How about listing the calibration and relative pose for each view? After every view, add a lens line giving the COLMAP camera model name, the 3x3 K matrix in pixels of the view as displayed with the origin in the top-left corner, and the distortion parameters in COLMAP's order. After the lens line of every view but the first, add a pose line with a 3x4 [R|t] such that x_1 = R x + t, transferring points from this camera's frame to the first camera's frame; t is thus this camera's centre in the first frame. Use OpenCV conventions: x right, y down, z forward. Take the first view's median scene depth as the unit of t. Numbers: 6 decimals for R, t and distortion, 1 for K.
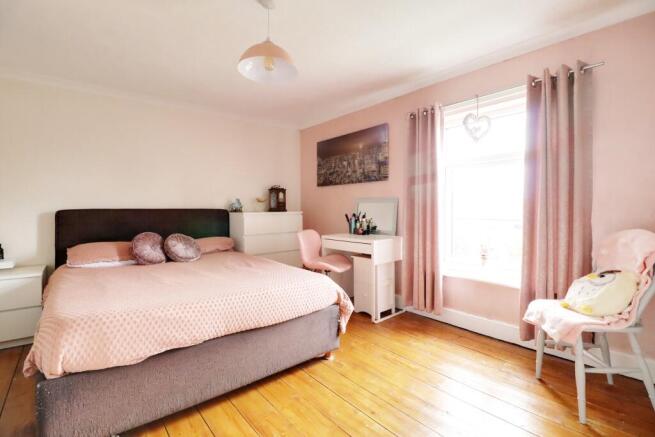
lens RADIAL K [[301.5, 0, 327.5], [0, 301.5, 213.6], [0, 0, 1]] dist [-0.003103, -0.000729]
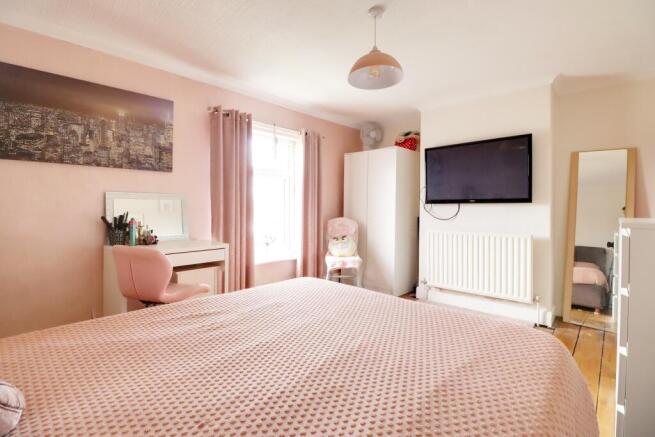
lens RADIAL K [[301.5, 0, 327.5], [0, 301.5, 214.4], [0, 0, 1]] dist [-0.003103, -0.000729]
pose [[-0.084217, -0.018805, 0.996270, -0.594986], [0.010022, 0.999755, 0.019718, -0.009240], [-0.996397, 0.011645, -0.084008, 0.606451]]
